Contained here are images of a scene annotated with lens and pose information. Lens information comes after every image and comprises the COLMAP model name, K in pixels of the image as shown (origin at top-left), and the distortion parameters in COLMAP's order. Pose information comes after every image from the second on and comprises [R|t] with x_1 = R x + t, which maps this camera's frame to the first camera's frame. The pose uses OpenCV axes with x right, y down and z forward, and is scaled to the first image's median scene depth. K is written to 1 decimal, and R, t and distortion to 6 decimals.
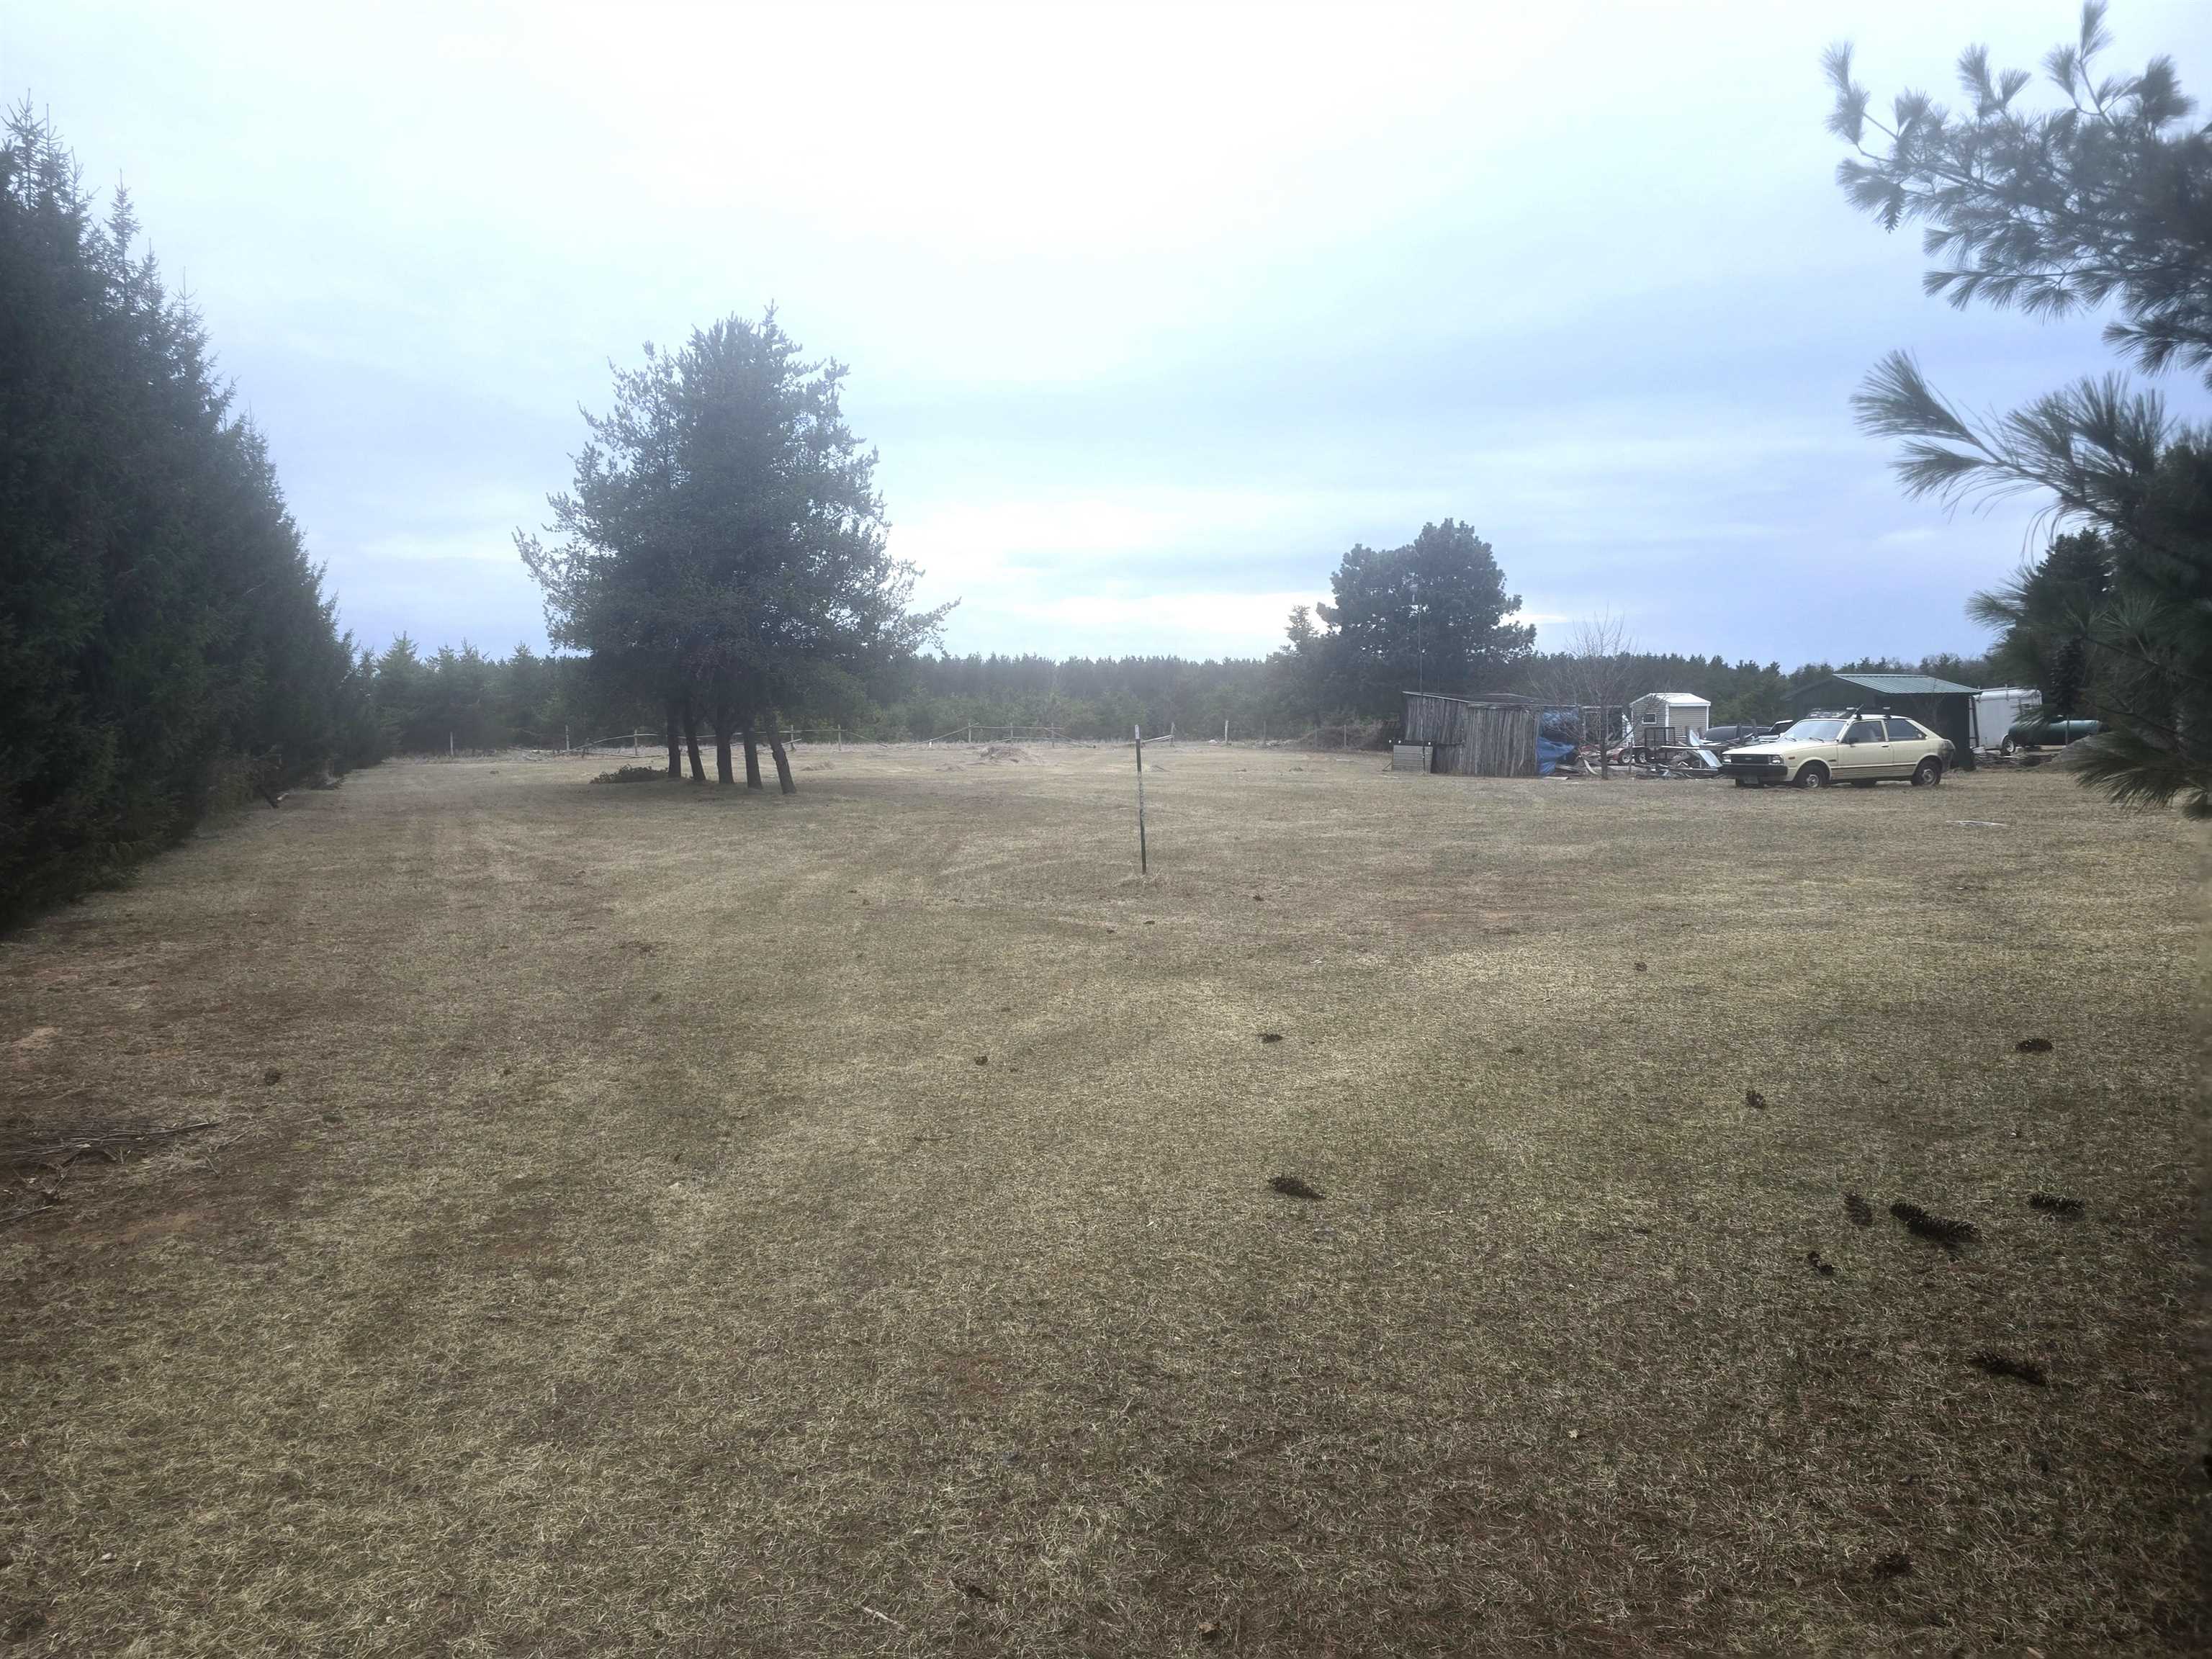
lens RADIAL K [[1522.2, 0, 1115.4], [0, 1522.2, 815.3], [0, 0, 1]] dist [0.095621, -0.072308]
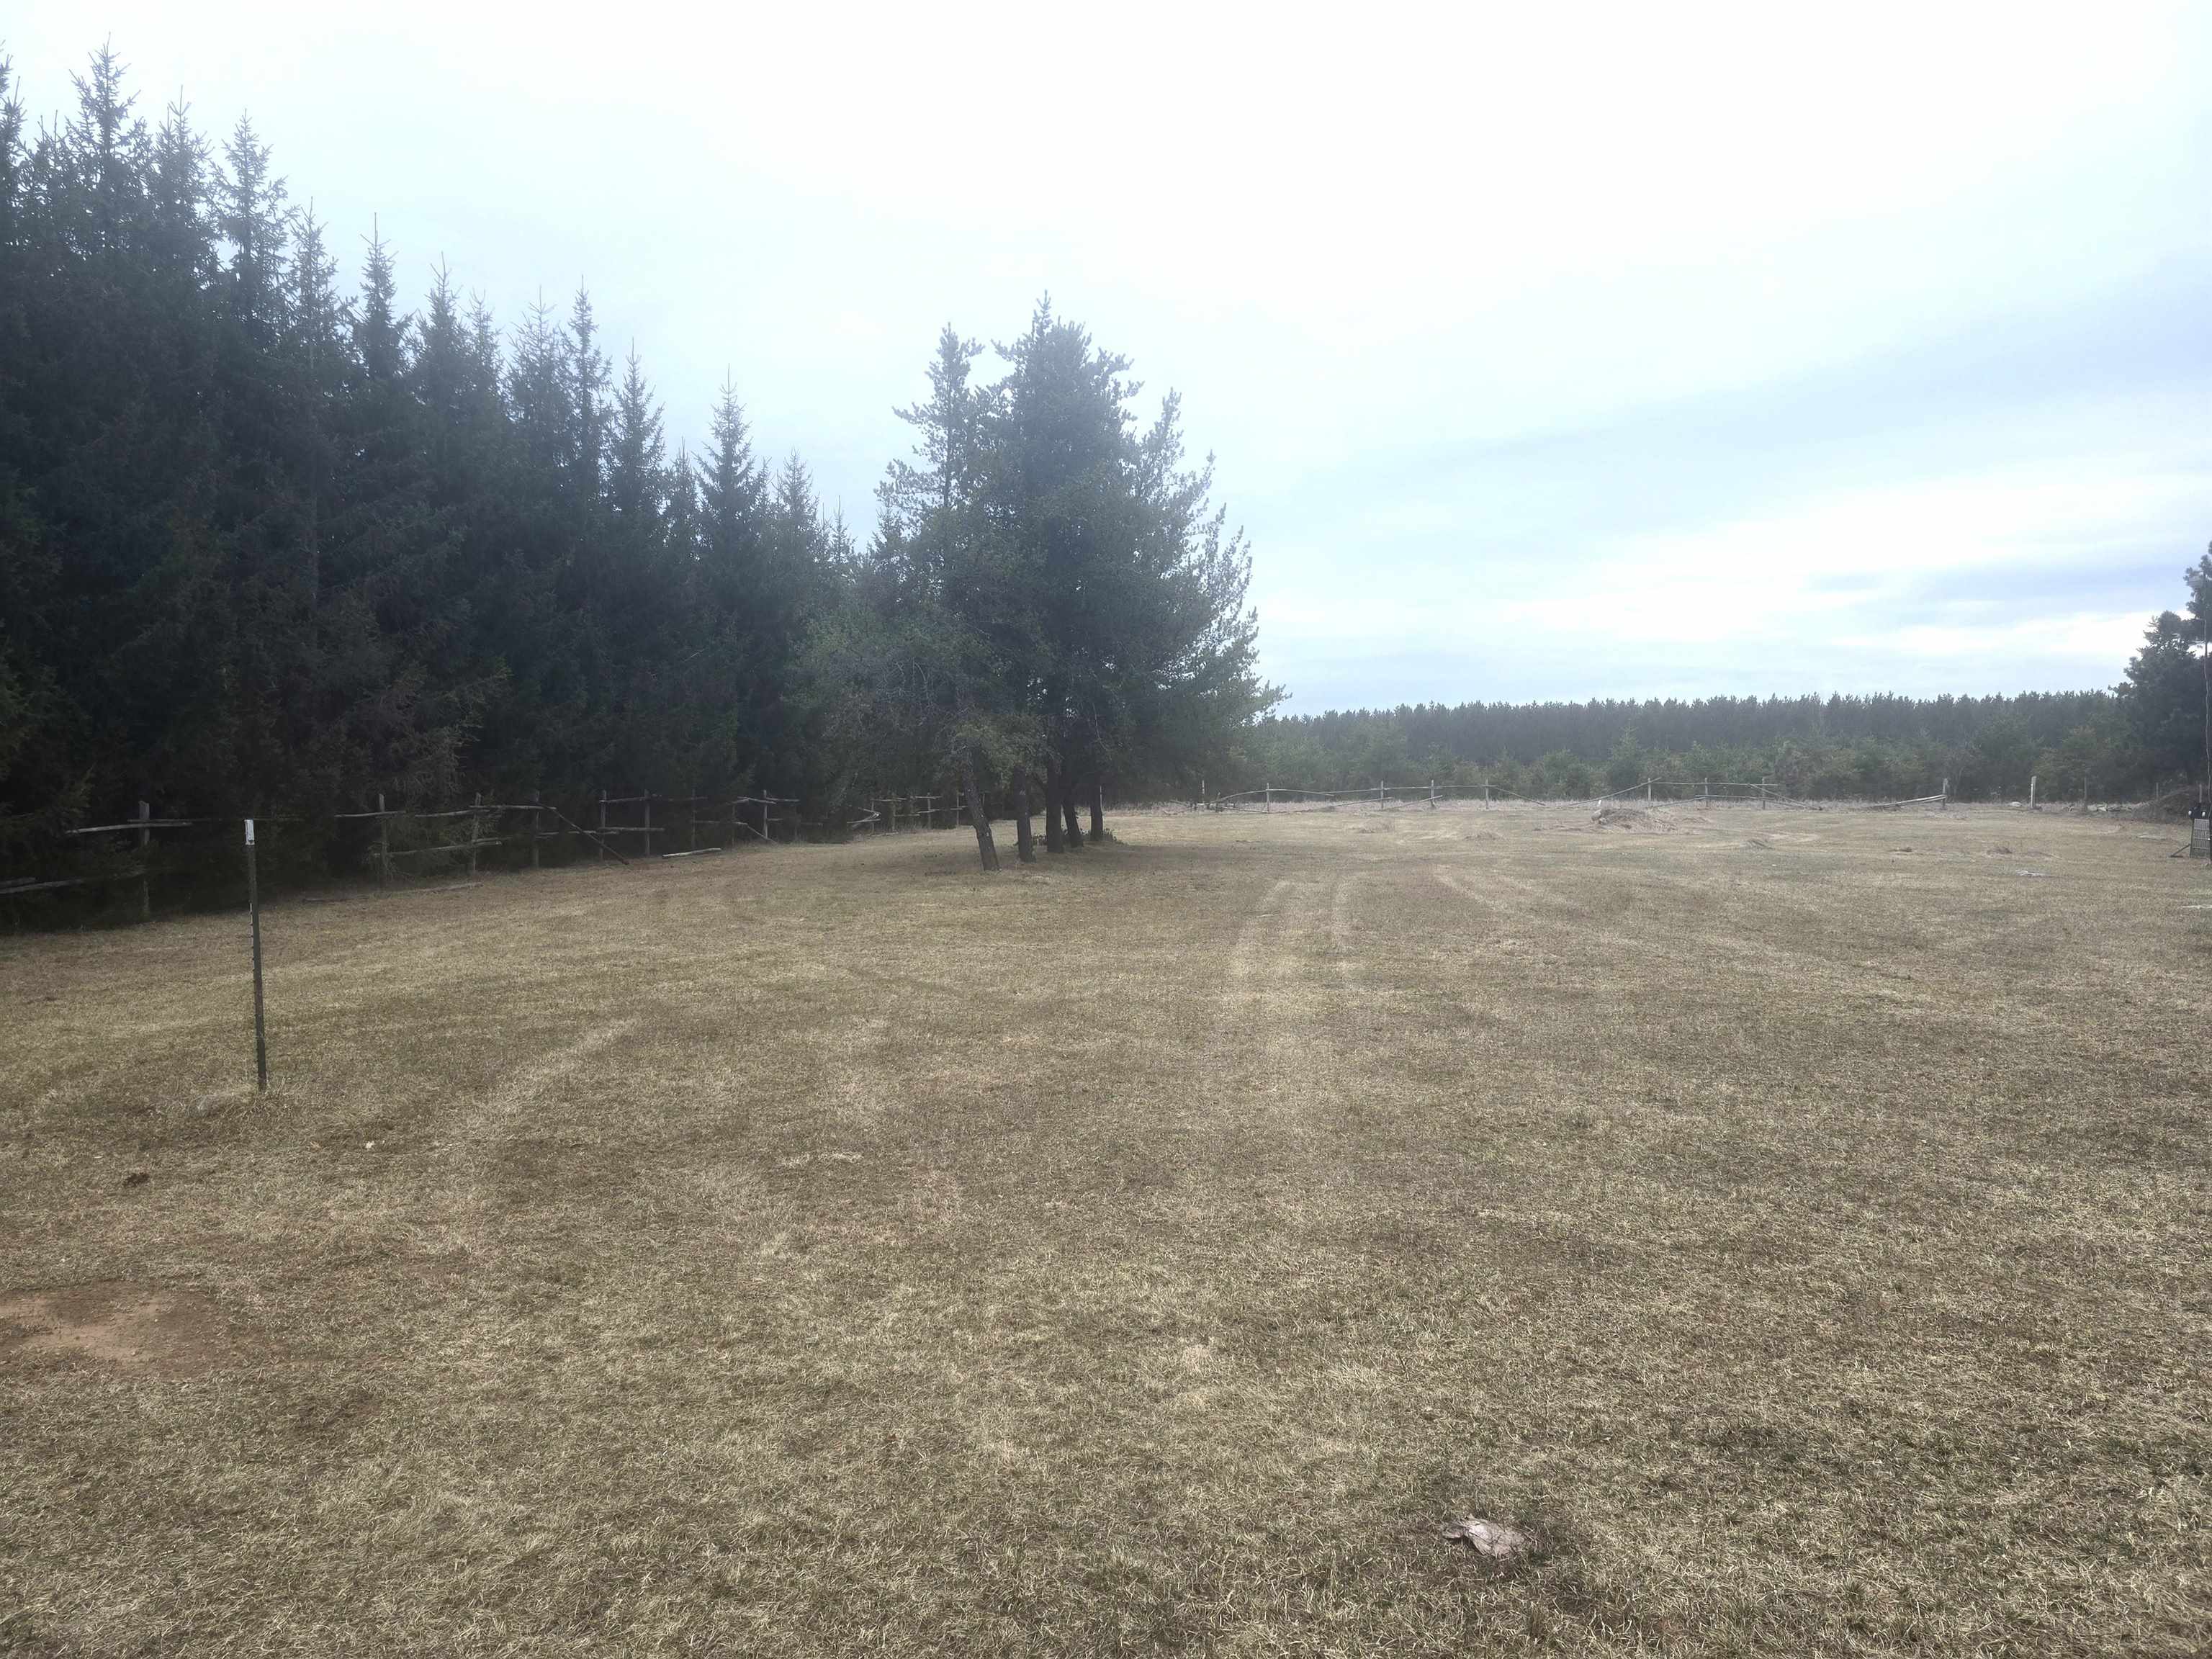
lens RADIAL K [[1522.2, 0, 1115.4], [0, 1522.2, 815.3], [0, 0, 1]] dist [0.095621, -0.072308]
pose [[0.846907, 0.031269, -0.530820, 0.175992], [-0.046258, 0.998817, -0.014966, -0.016911], [0.529724, 0.037230, 0.847352, 0.163139]]
